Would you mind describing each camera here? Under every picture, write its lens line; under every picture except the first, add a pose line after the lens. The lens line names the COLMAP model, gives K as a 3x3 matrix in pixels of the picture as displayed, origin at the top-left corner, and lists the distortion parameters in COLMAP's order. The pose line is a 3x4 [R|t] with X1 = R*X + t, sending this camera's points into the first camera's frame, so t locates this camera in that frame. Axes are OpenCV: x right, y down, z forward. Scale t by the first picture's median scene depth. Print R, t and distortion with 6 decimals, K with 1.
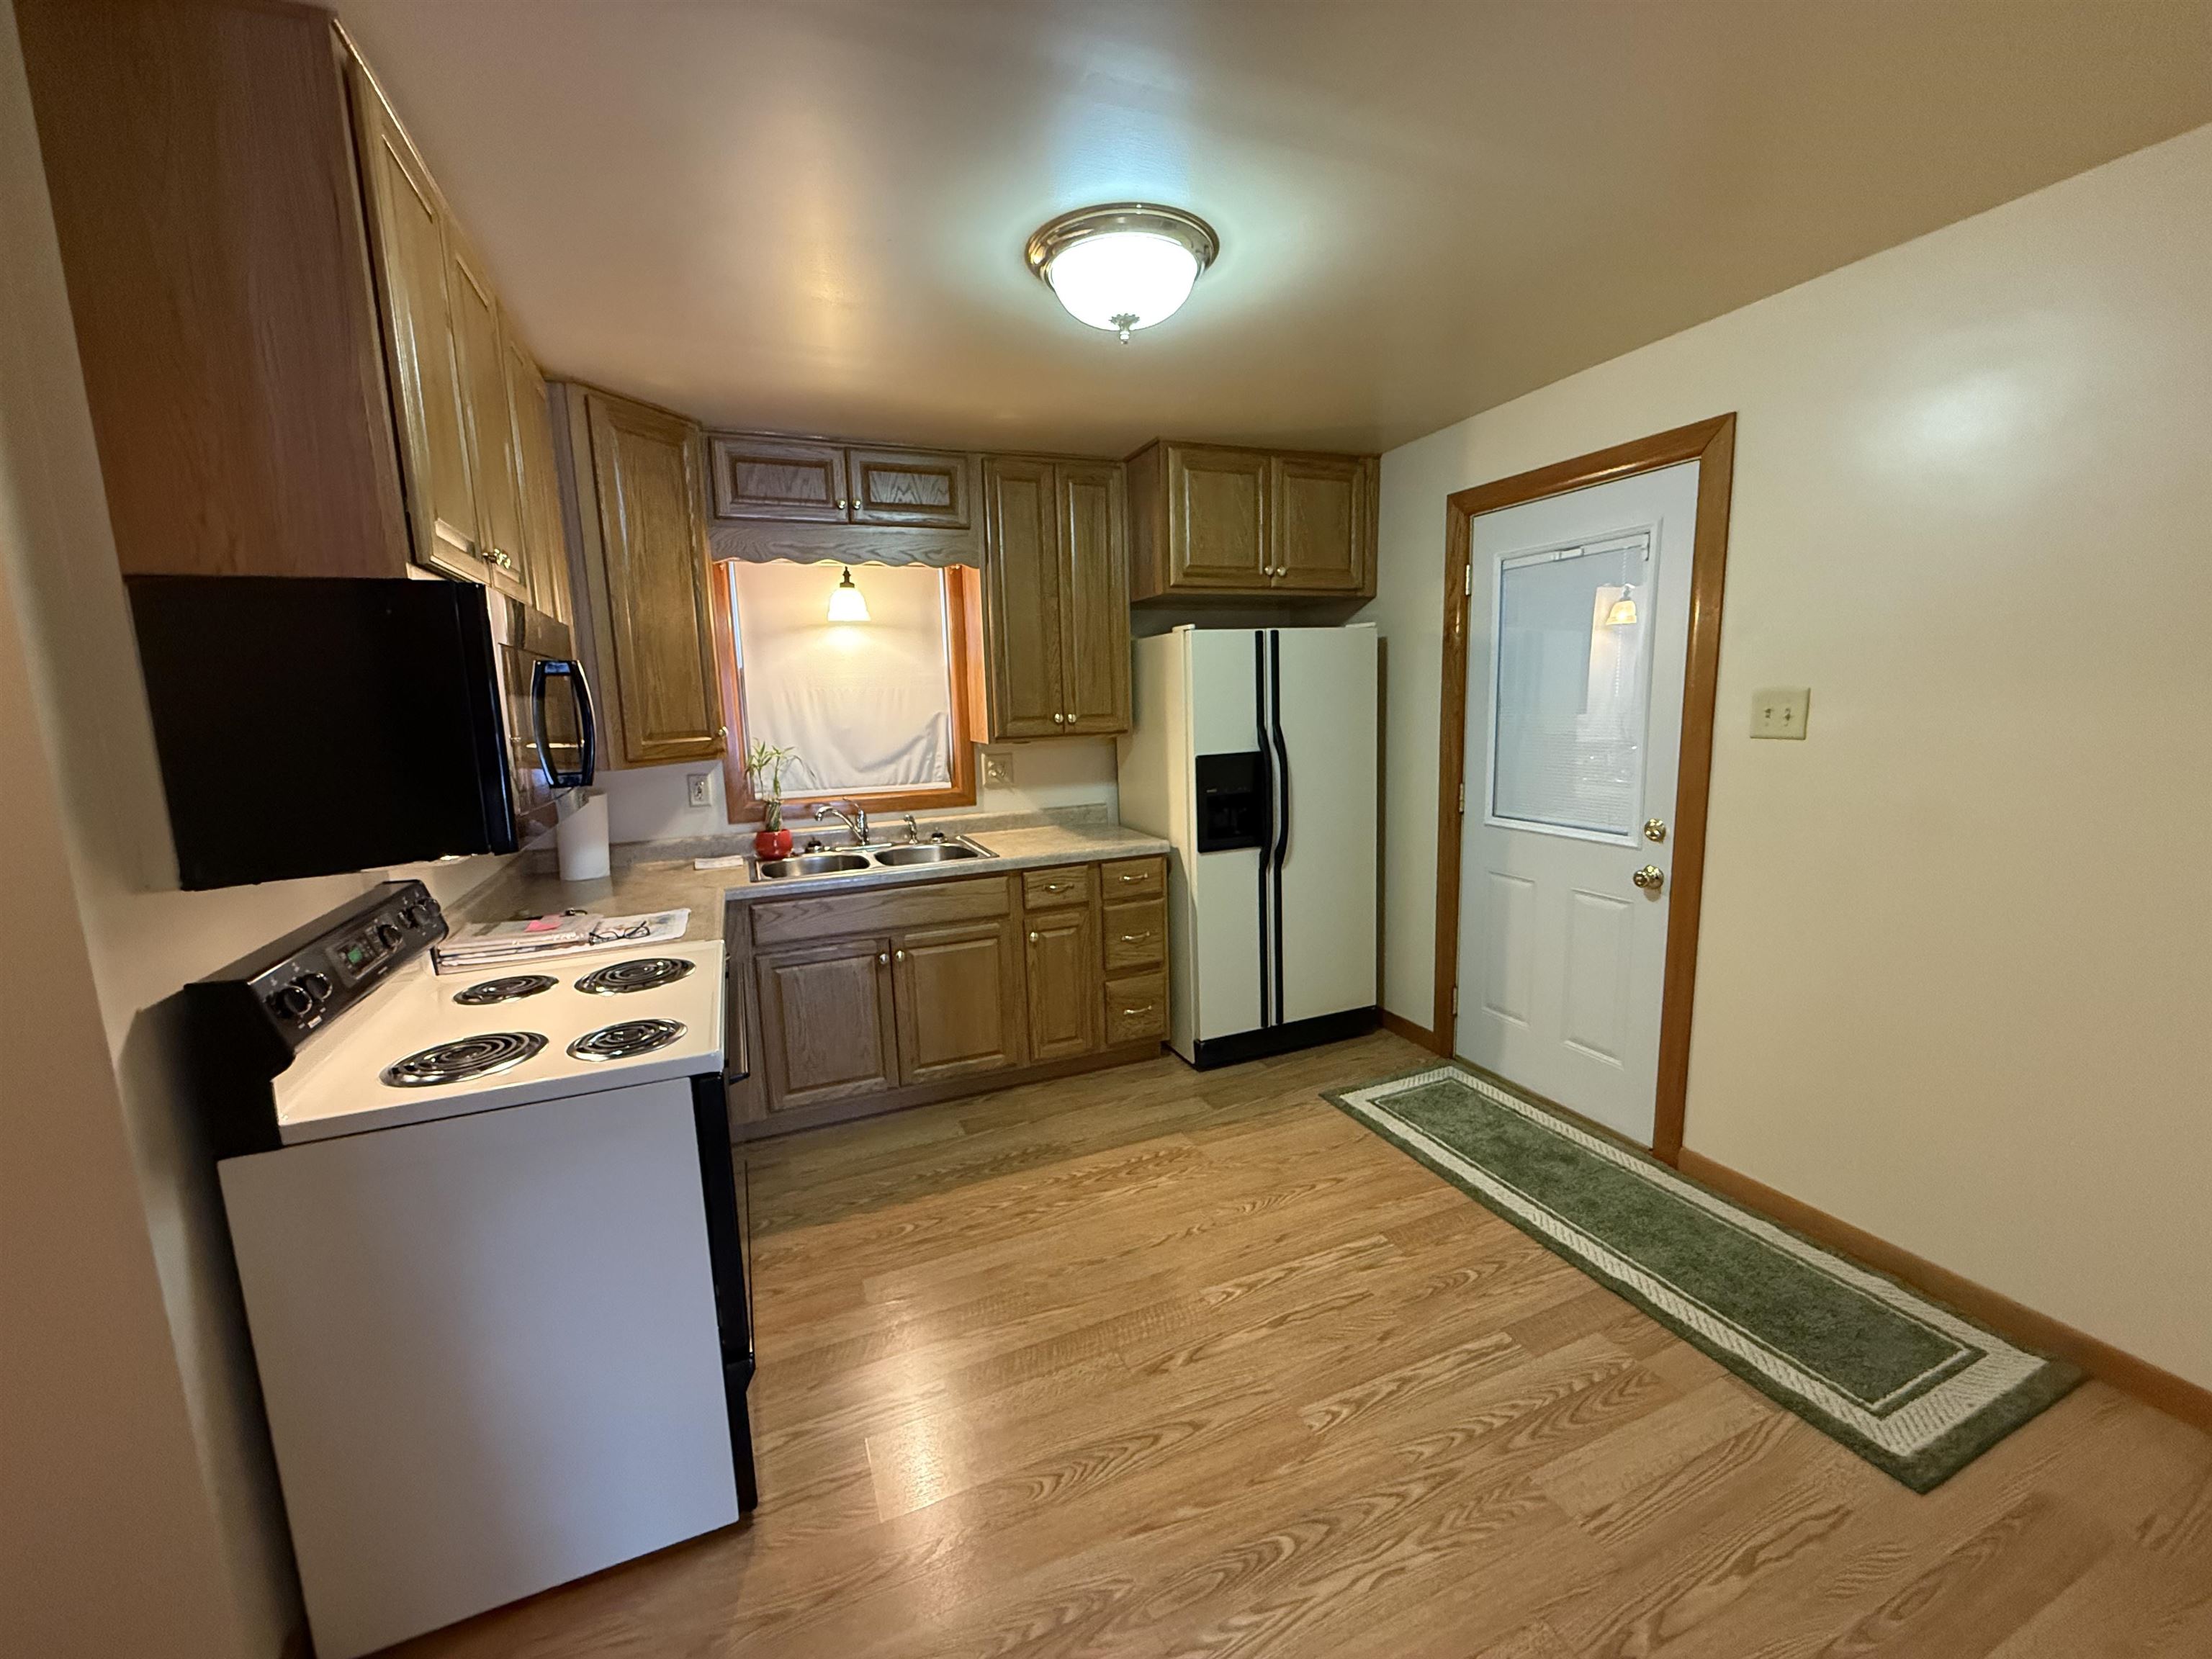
lens RADIAL K [[875.0, 0, 1098.8], [0, 875.0, 827.1], [0, 0, 1]] dist [-0.006294, 0.000405]
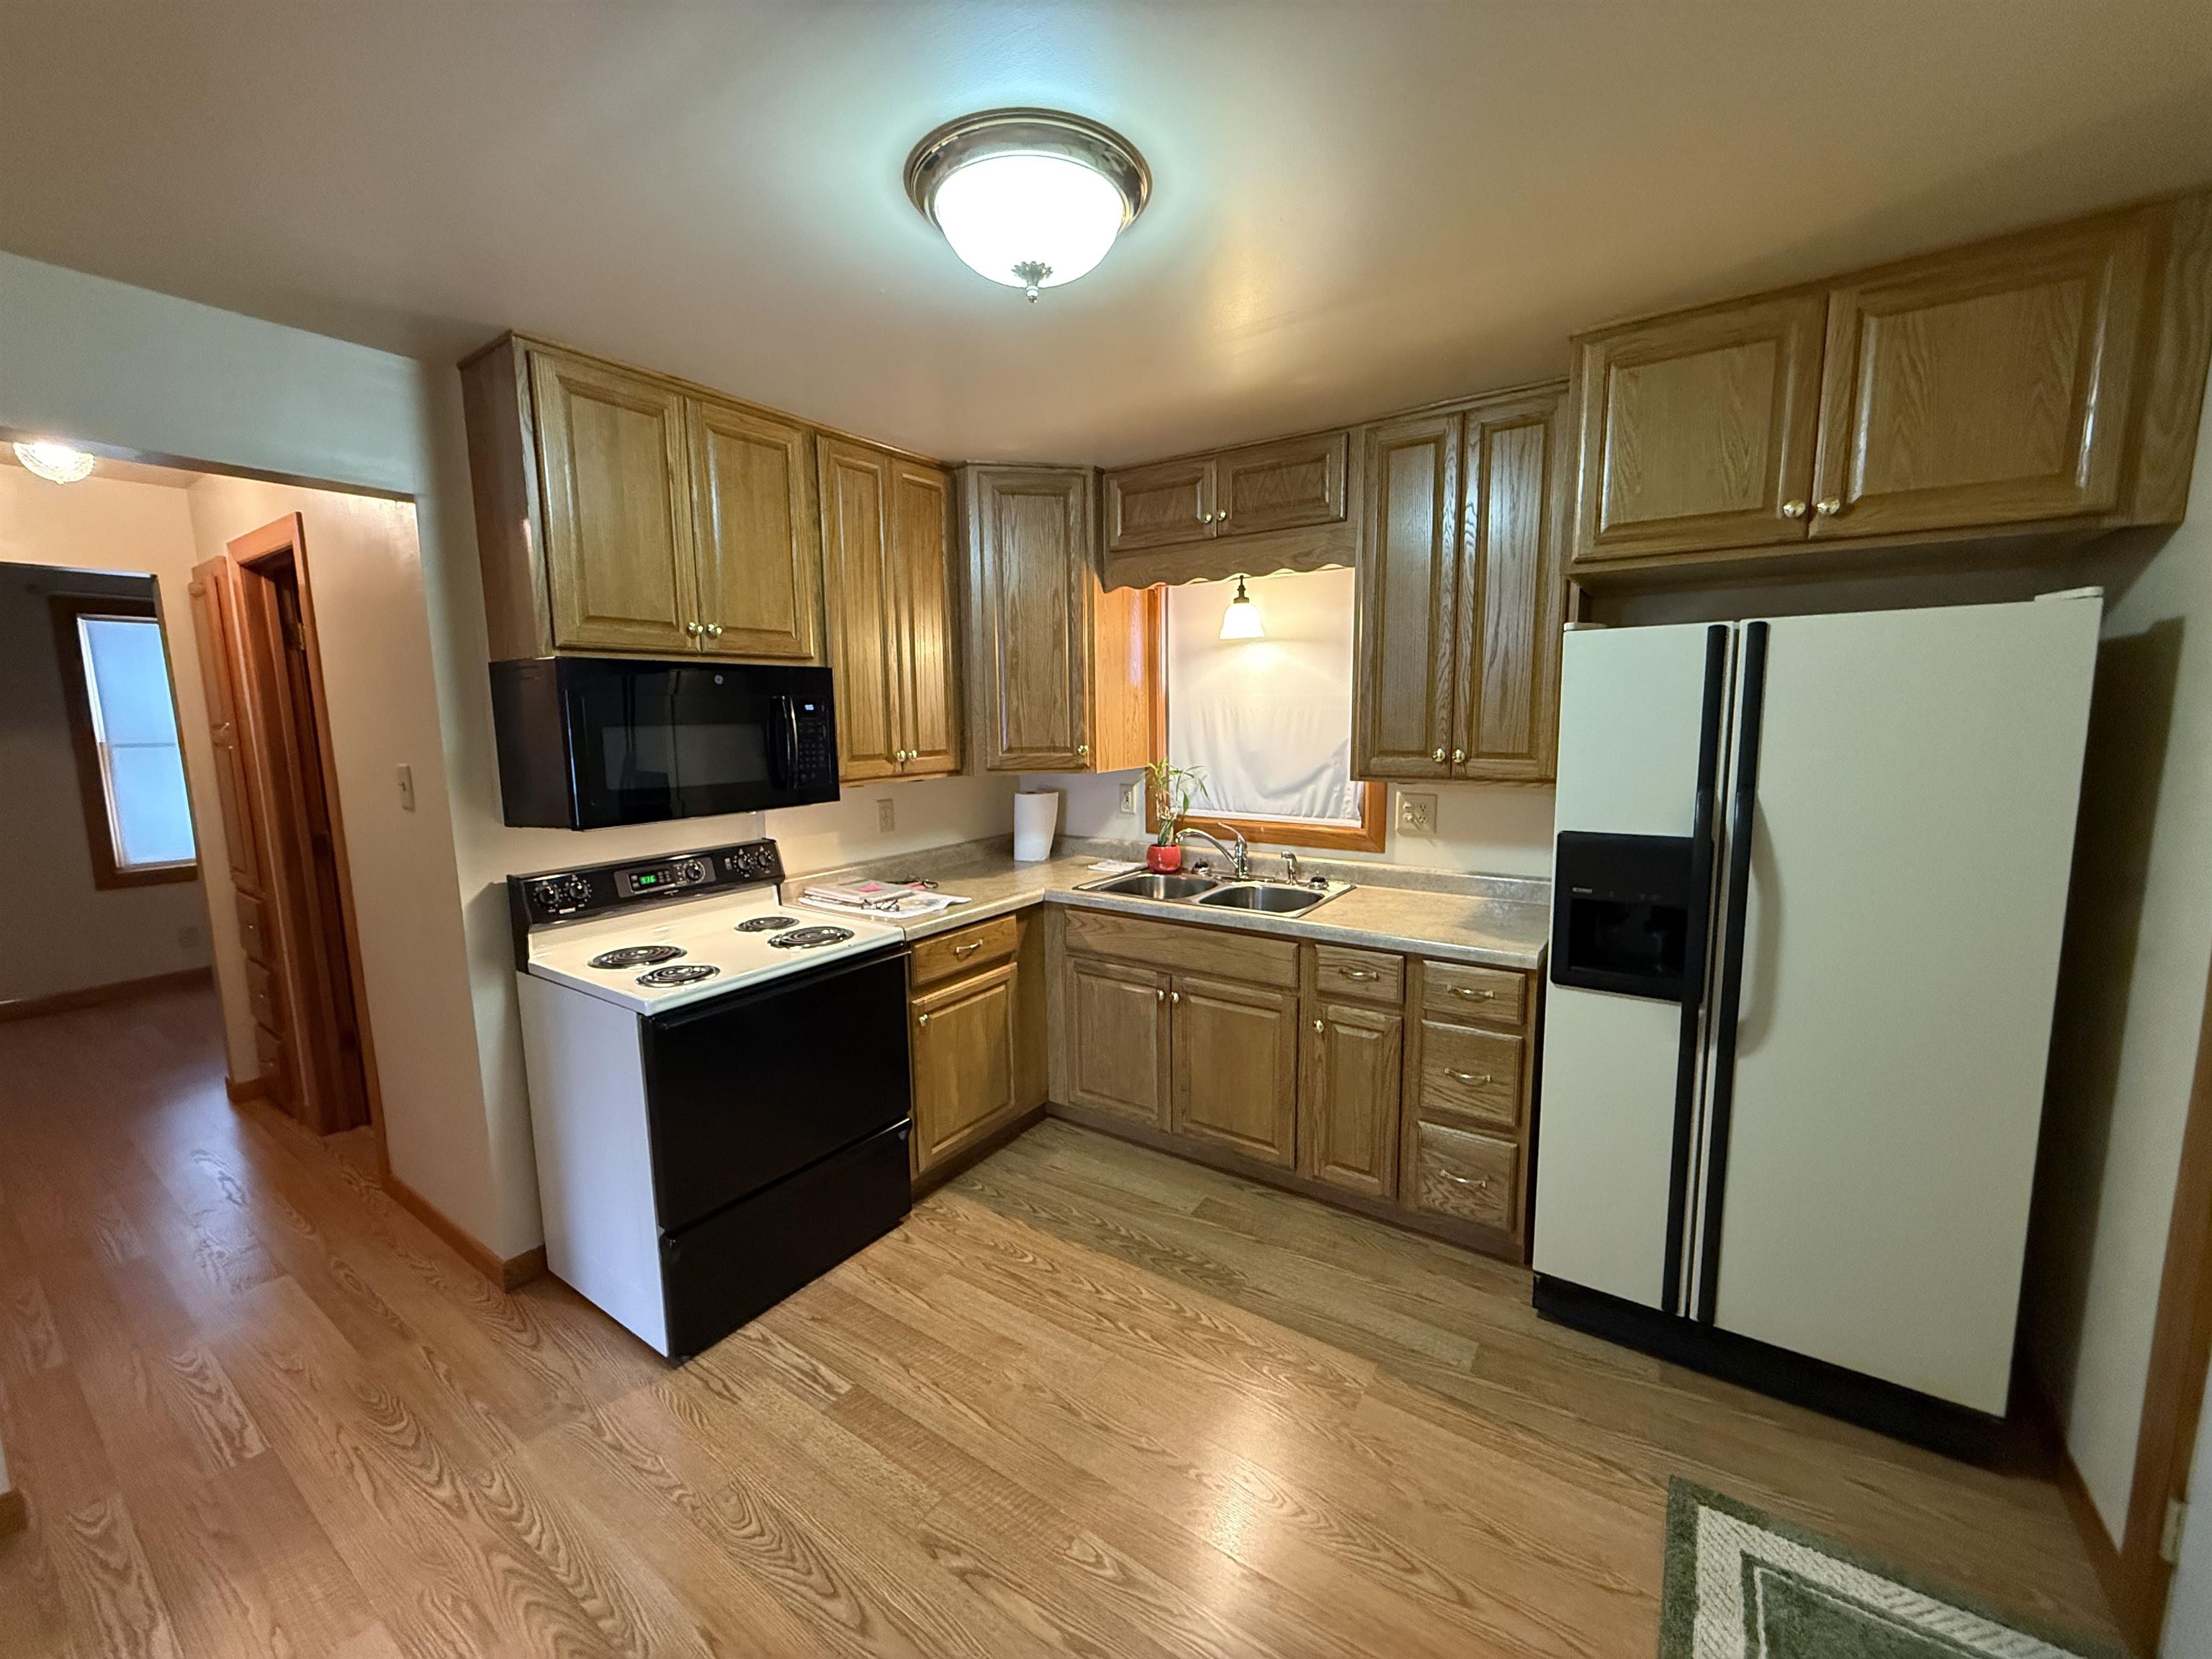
lens RADIAL K [[875.0, 0, 1098.8], [0, 875.0, 827.0], [0, 0, 1]] dist [-0.006294, 0.000405]
pose [[0.541131, 0.135634, -0.829928, 0.445802], [-0.131628, 0.988404, 0.075709, -0.086227], [0.830573, 0.068274, 0.552709, 0.368994]]
